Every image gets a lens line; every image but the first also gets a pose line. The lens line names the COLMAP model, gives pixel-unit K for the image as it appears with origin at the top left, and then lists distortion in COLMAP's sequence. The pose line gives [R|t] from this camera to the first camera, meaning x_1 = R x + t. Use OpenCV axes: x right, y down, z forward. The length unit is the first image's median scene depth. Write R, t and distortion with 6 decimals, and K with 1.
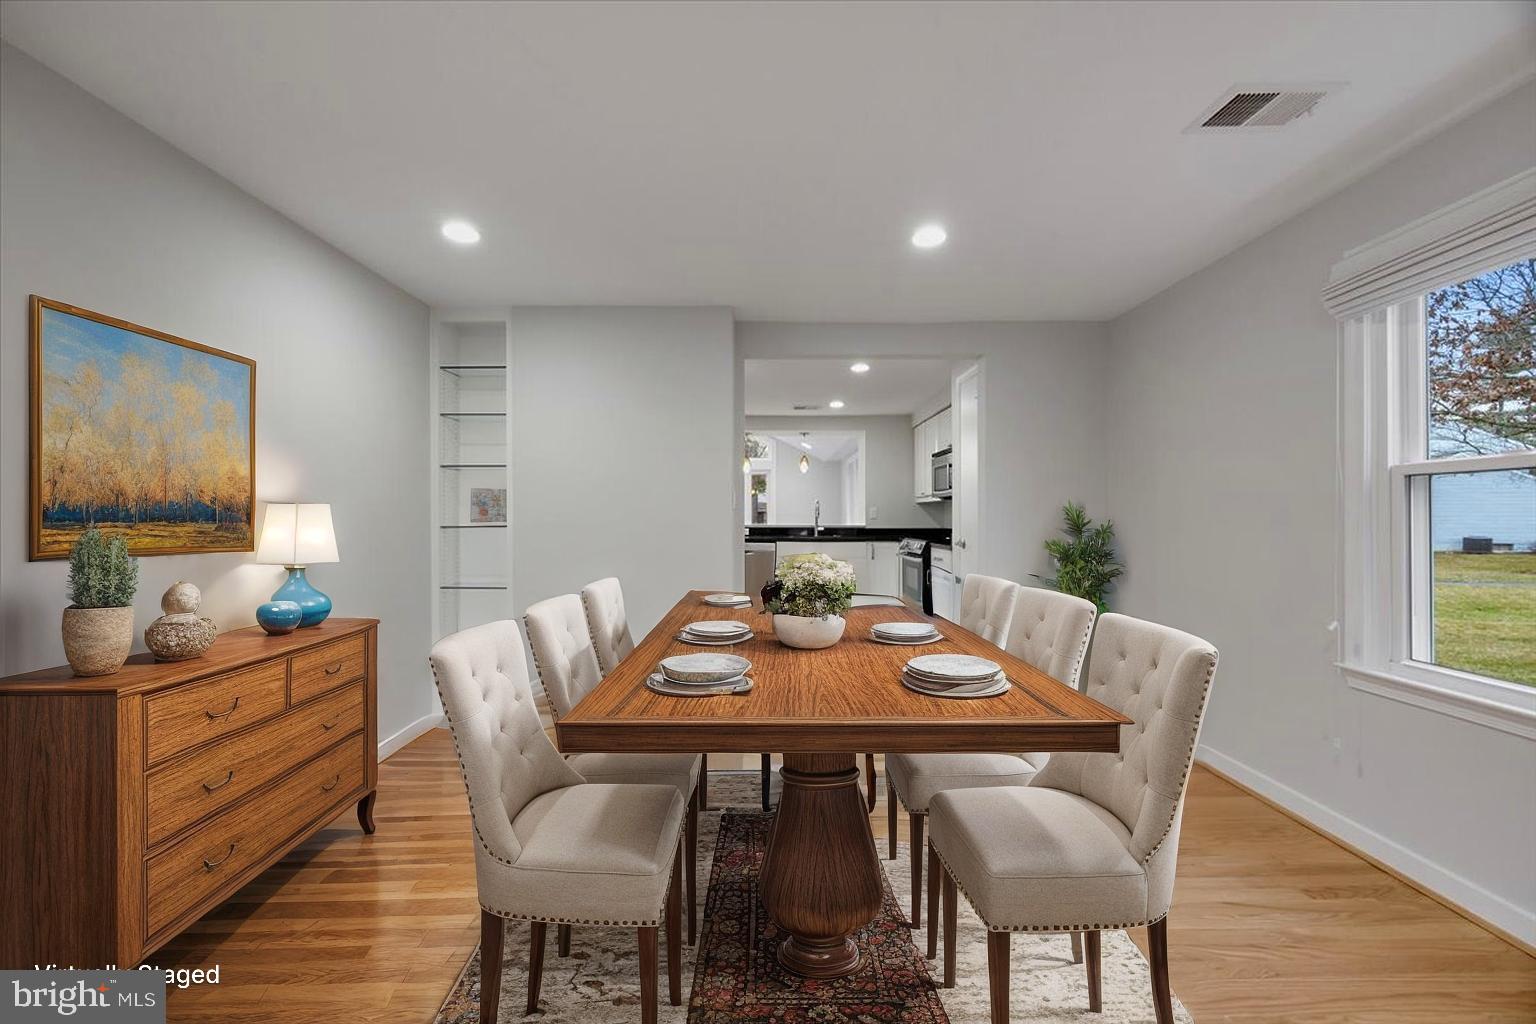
lens RADIAL K [[586.4, 0, 769.9], [0, 586.4, 518.2], [0, 0, 1]] dist [-0.000942, -0.000021]
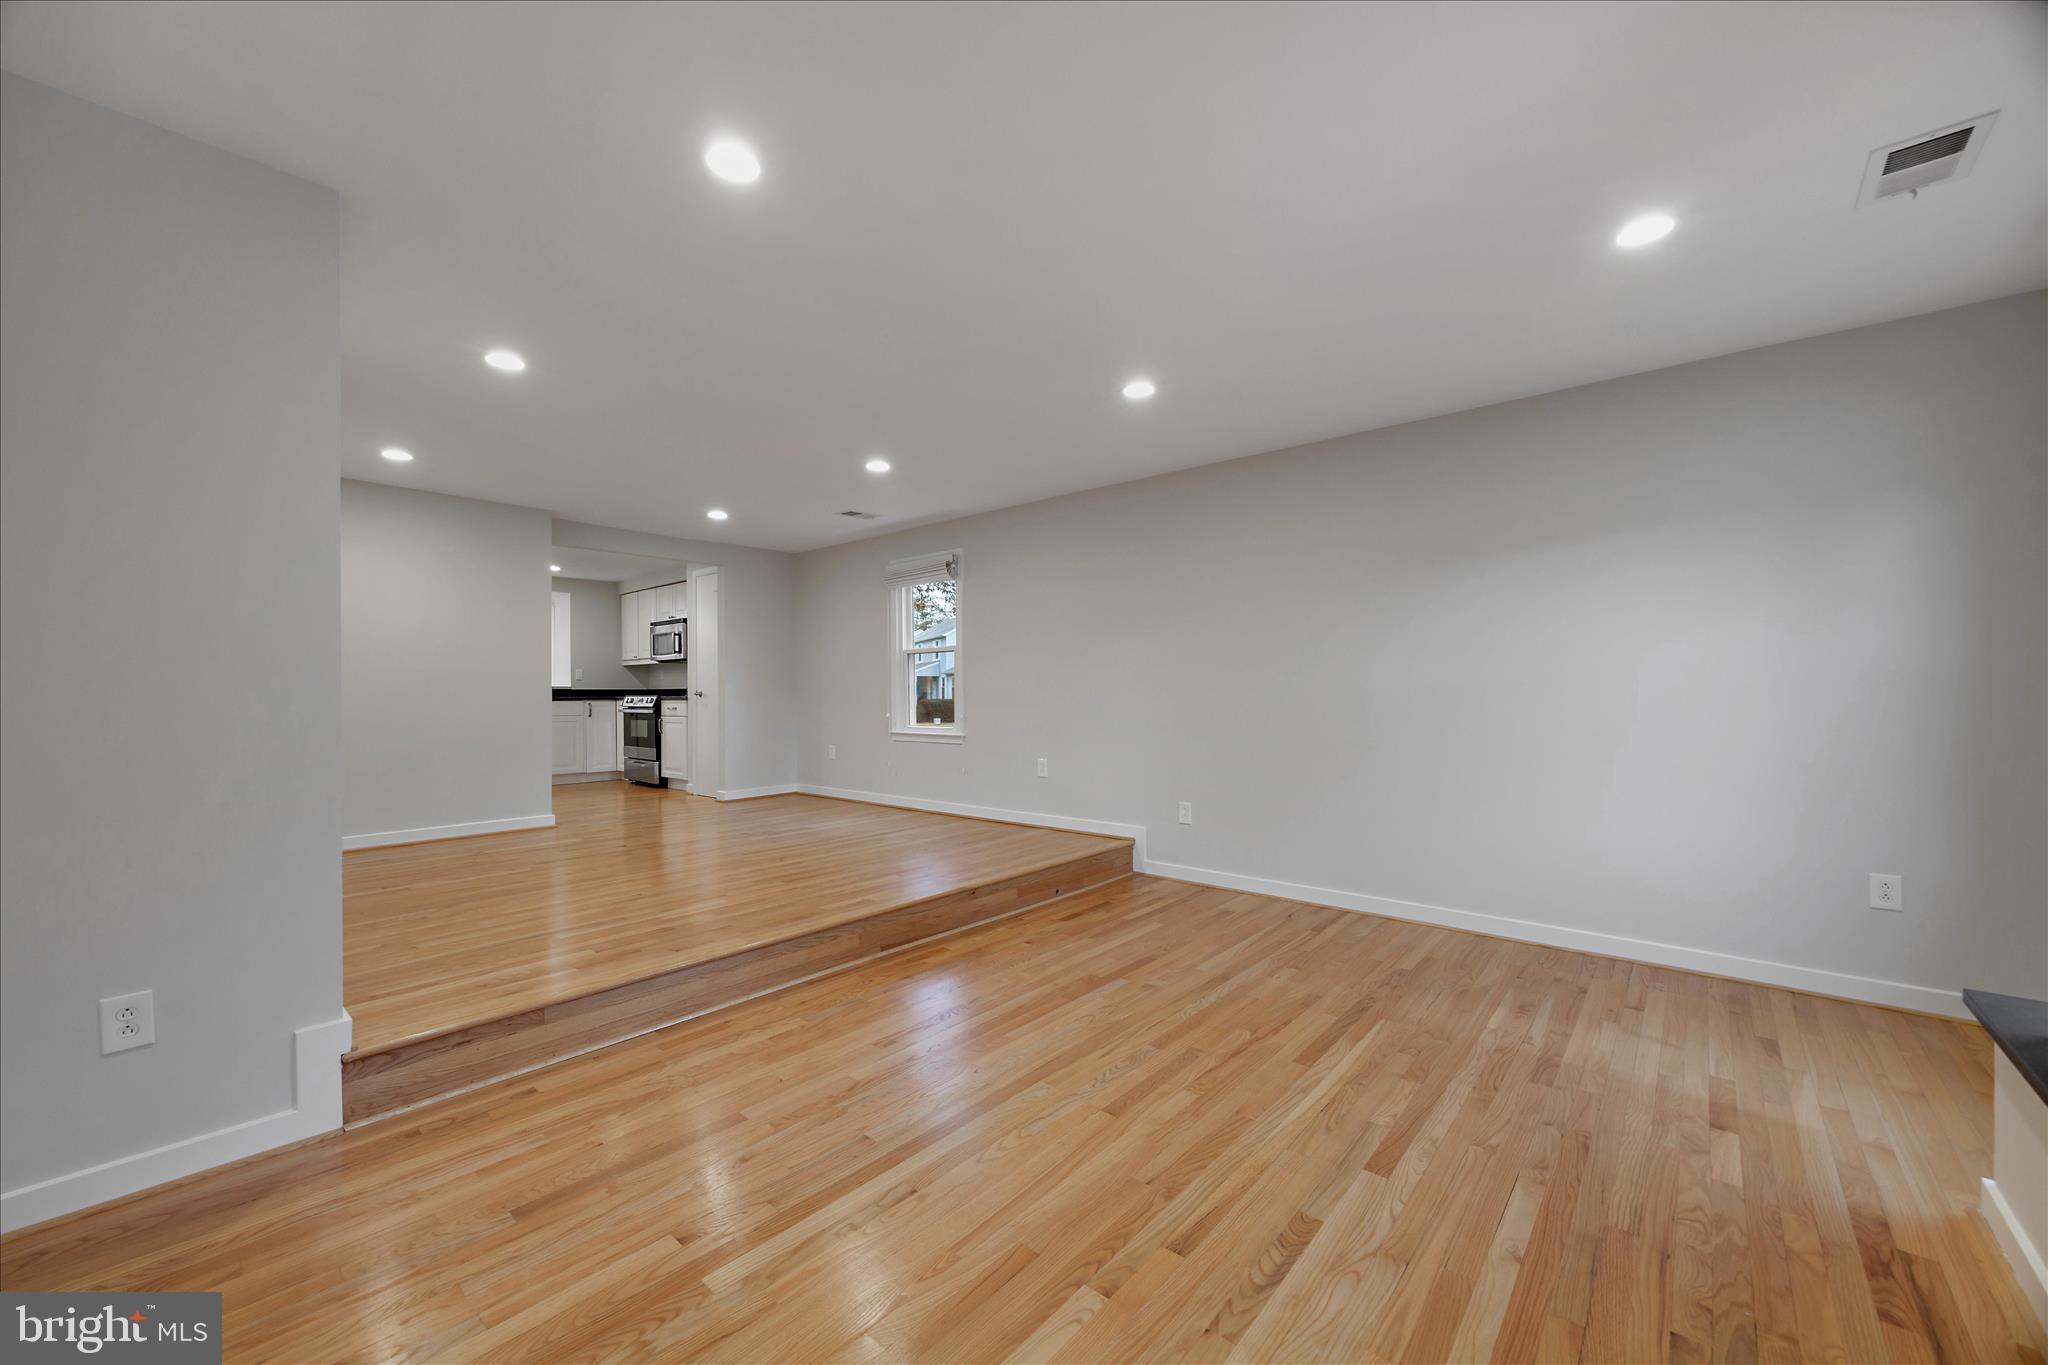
lens RADIAL K [[783.8, 0, 1025.6], [0, 783.8, 692.2], [0, 0, 1]] dist [0.001371, 0.000059]
pose [[0.659008, -0.001312, 0.752135, -1.117067], [0.007327, 0.999962, -0.004675, 0.111534], [-0.752101, 0.008592, 0.658992, -1.593039]]
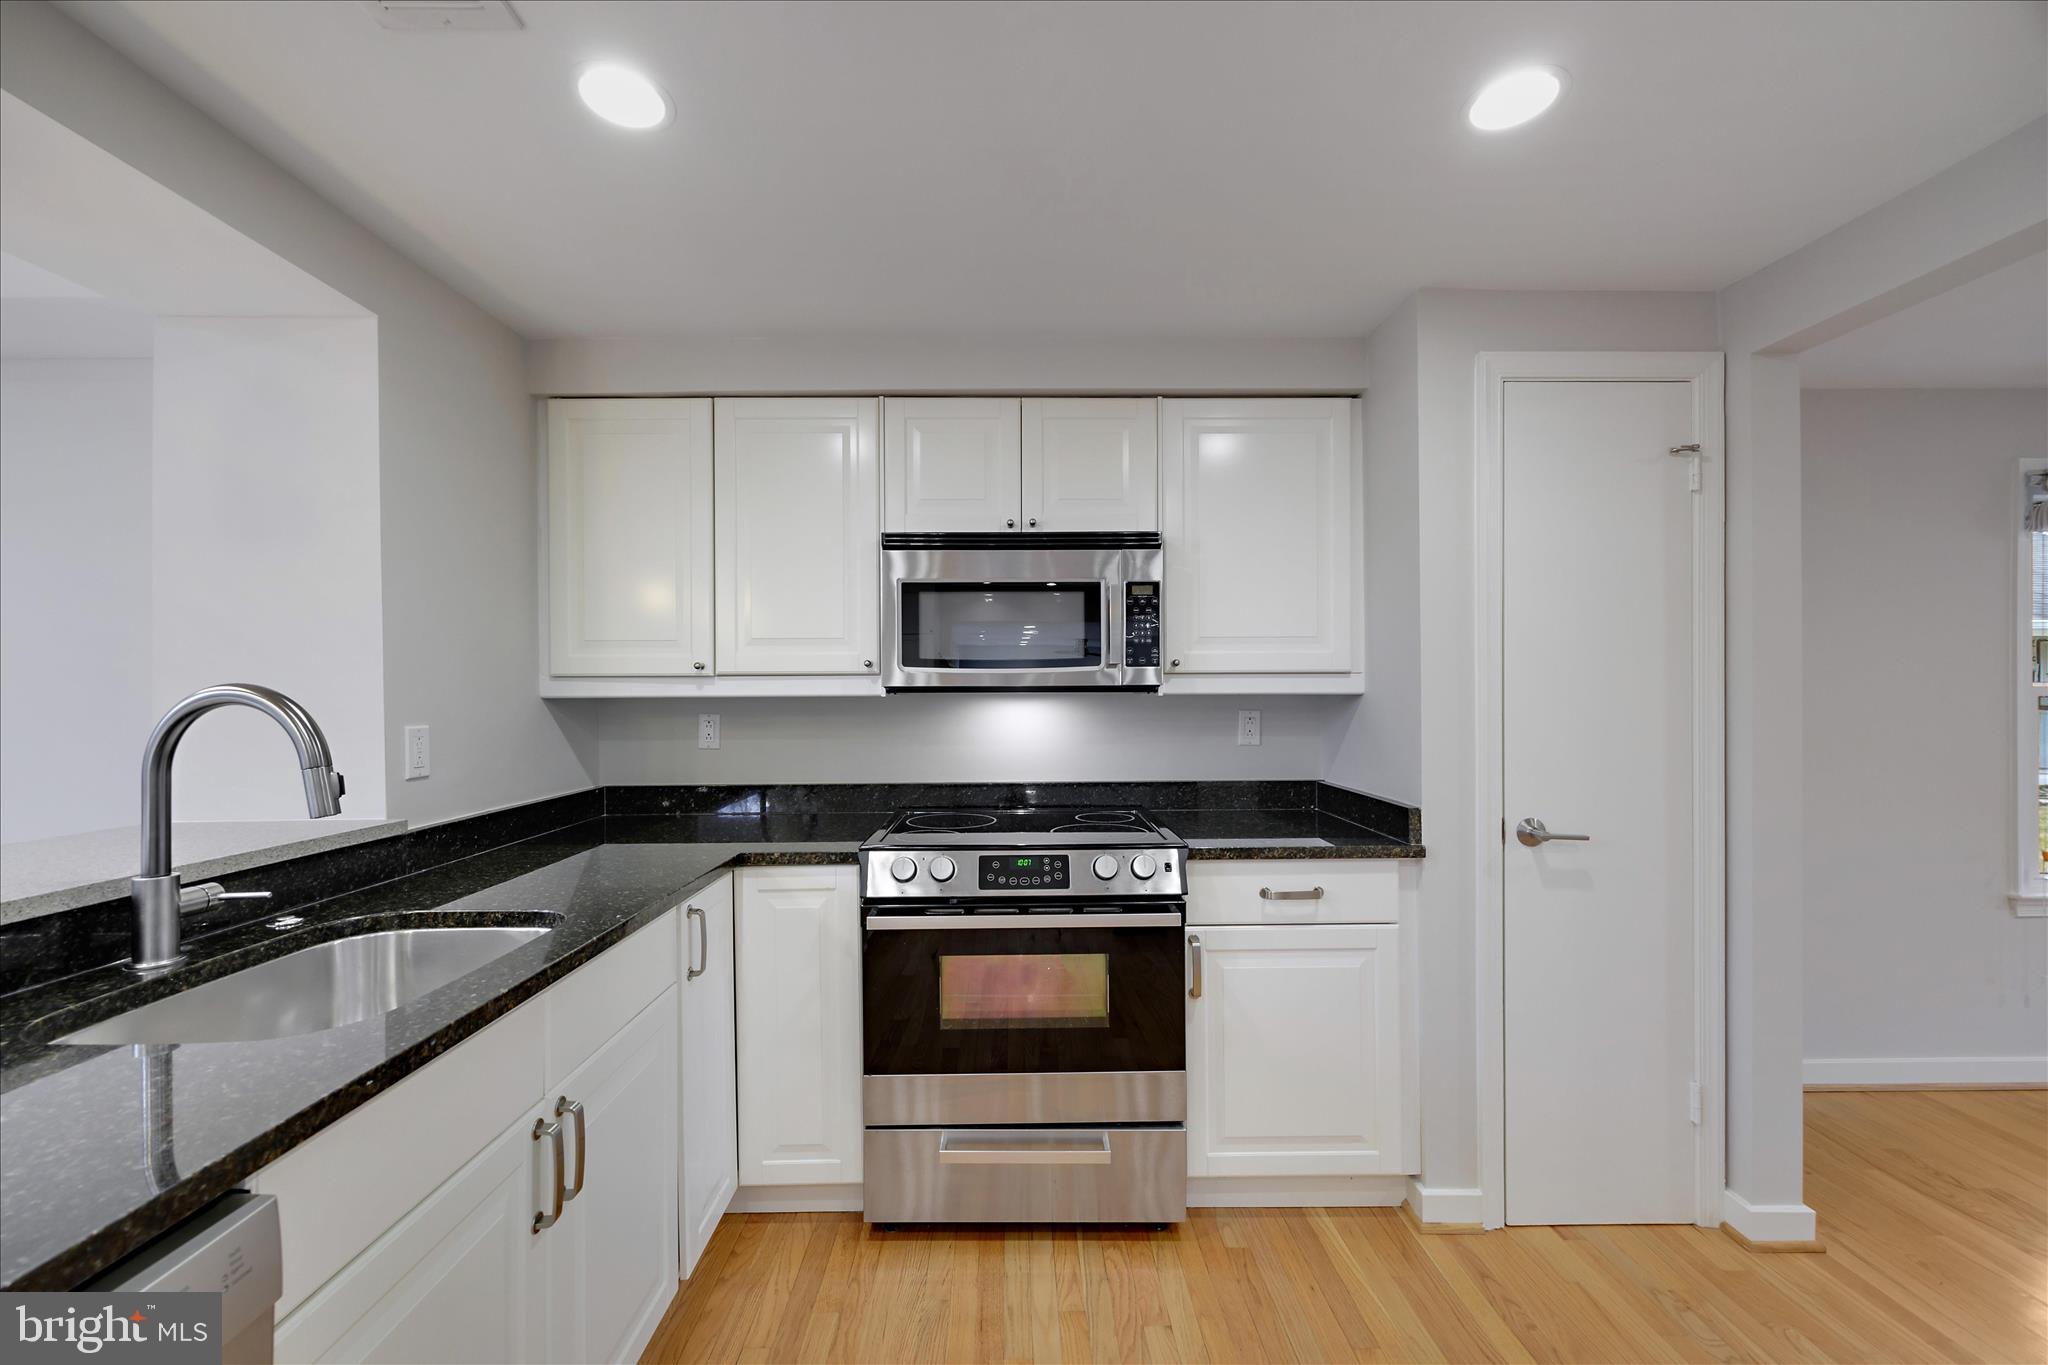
lens RADIAL K [[781.8, 0, 1026.6], [0, 781.8, 690.8], [0, 0, 1]] dist [-0.000942, -0.000021]
pose [[-0.004833, 0.003357, 0.999983, -0.294400], [0.001993, 0.999992, -0.003348, -0.085569], [-0.999986, 0.001977, -0.004839, 2.710241]]
